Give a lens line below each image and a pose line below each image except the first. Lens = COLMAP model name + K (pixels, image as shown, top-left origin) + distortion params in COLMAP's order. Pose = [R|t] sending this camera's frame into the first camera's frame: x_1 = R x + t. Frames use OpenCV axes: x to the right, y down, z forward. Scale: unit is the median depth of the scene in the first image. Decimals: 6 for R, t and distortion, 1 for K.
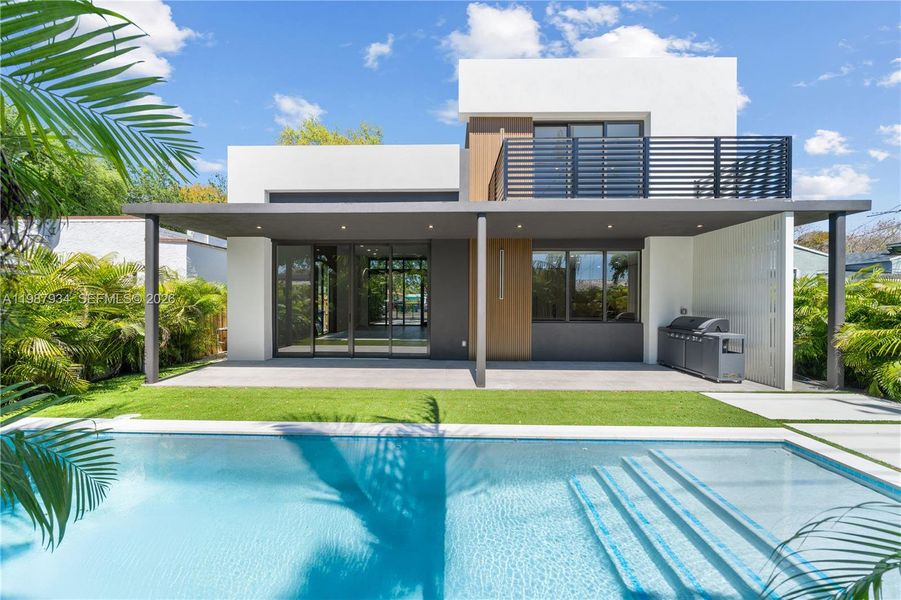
lens RADIAL K [[299.3, 0, 455.1], [0, 299.3, 304.4], [0, 0, 1]] dist [-0.008187, 0.000590]
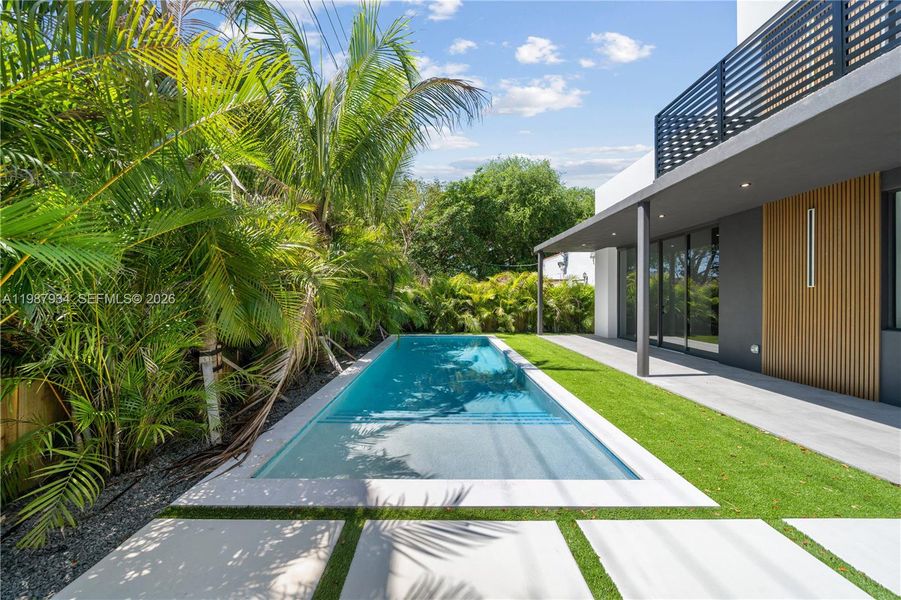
lens RADIAL K [[314.7, 0, 447.1], [0, 314.7, 299.2], [0, 0, 1]] dist [-0.011551, 0.000638]
pose [[0.039483, 0.006813, -0.999197, 0.779695], [-0.012664, 0.999900, 0.006318, 0.013165], [0.999140, 0.012404, 0.039565, 0.212867]]
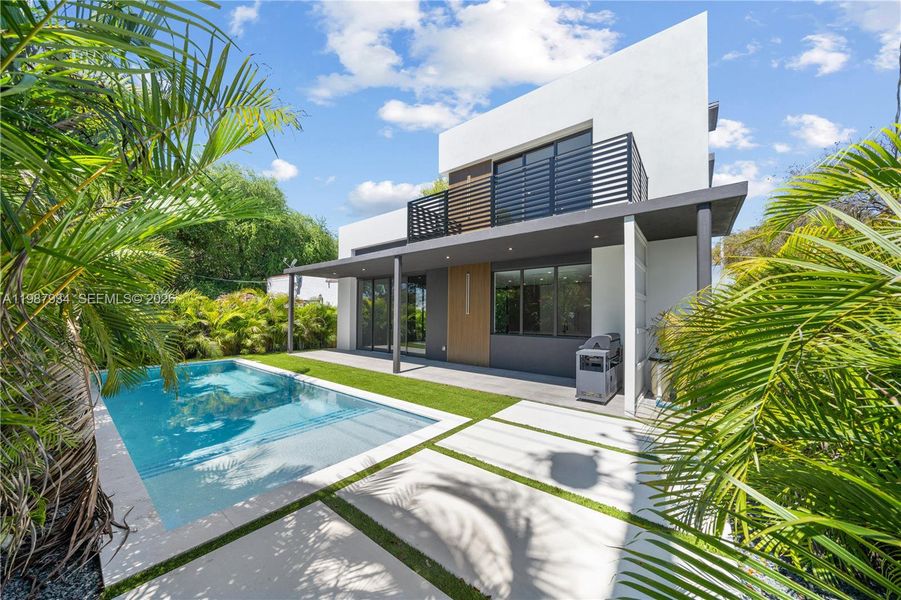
lens RADIAL K [[299.3, 0, 445.2], [0, 299.3, 308.9], [0, 0, 1]] dist [-0.008187, 0.000590]
pose [[0.801566, -0.008418, -0.597847, 0.816048], [-0.014720, 0.999320, -0.033807, 0.004702], [0.597725, 0.035899, 0.800897, -0.029943]]
